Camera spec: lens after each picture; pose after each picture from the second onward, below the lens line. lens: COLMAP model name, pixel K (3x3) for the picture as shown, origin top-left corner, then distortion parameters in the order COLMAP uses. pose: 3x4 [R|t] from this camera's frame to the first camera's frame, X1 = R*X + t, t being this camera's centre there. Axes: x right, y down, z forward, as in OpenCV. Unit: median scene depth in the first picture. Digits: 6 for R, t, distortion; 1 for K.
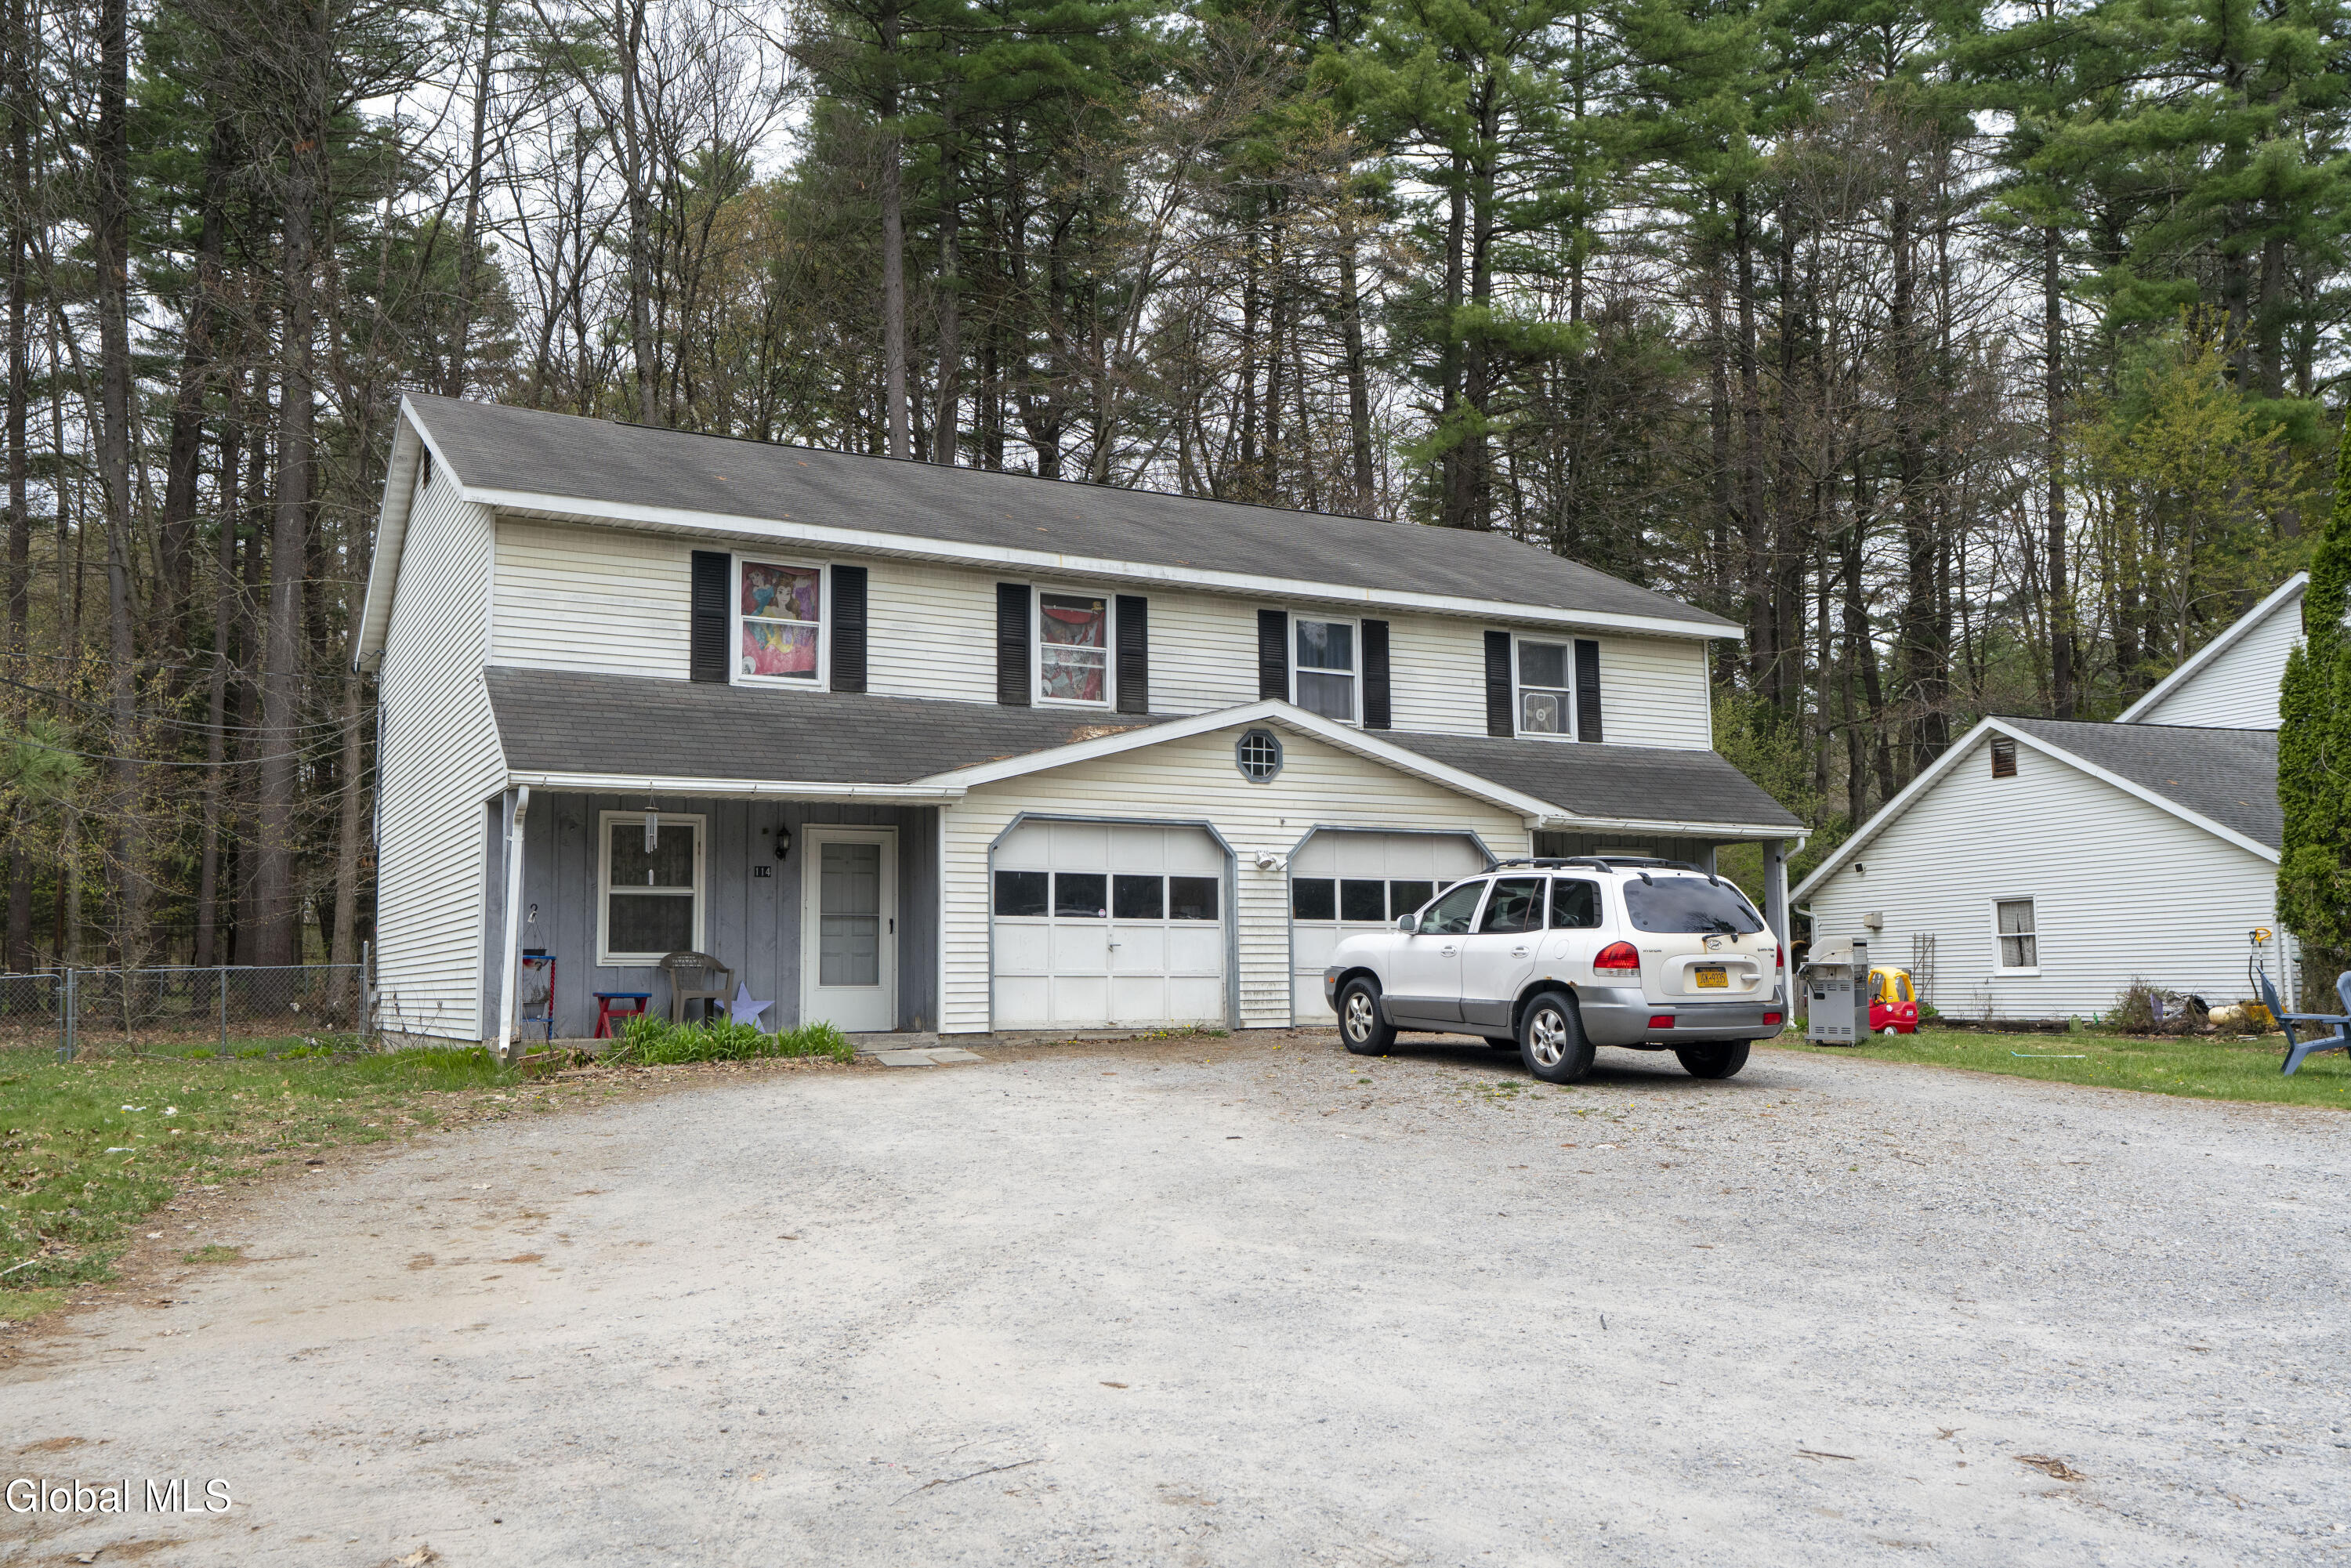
lens RADIAL K [[1925.0, 0, 1175.5], [0, 1925.0, 787.5], [0, 0, 1]] dist [-0.001376, 0.000932]
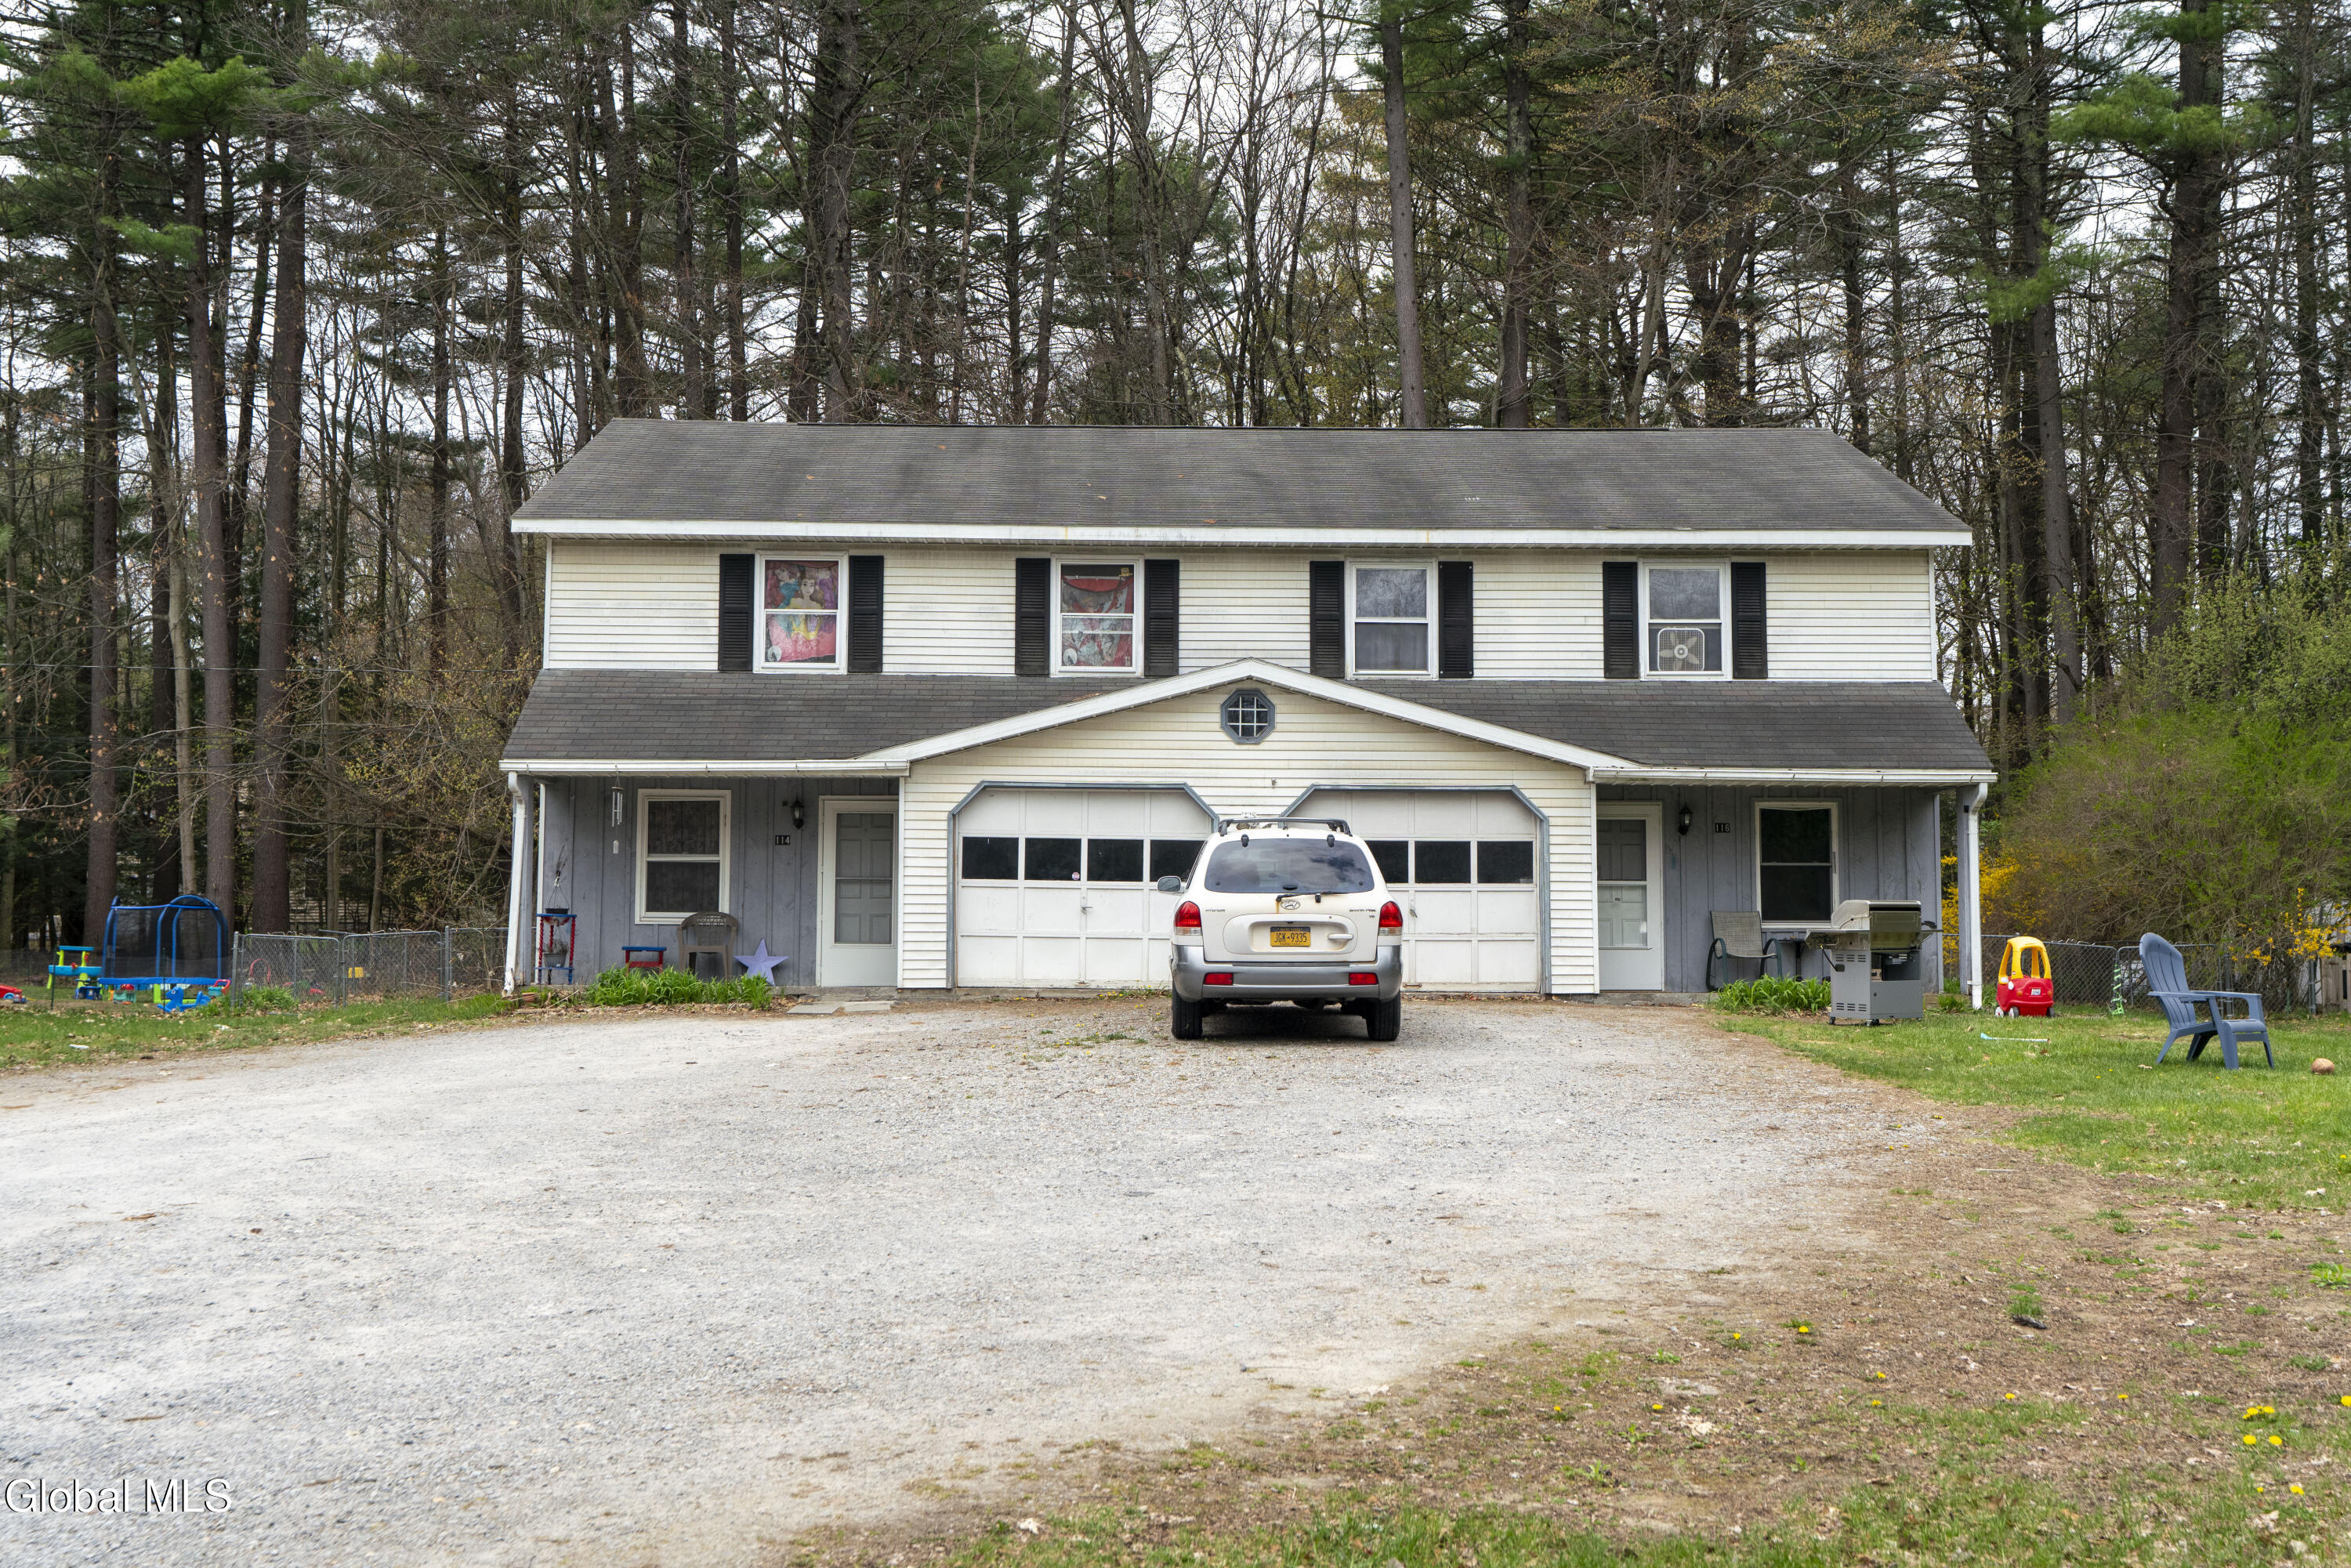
lens RADIAL K [[2388.4, 0, 1175.1], [0, 2388.4, 782.2], [0, 0, 1]] dist [0.010300, -0.000394]
pose [[0.882520, -0.022709, -0.469726, 0.607365], [0.034105, 0.999294, 0.015765, -0.003459], [0.469037, -0.029933, 0.882671, -0.101811]]
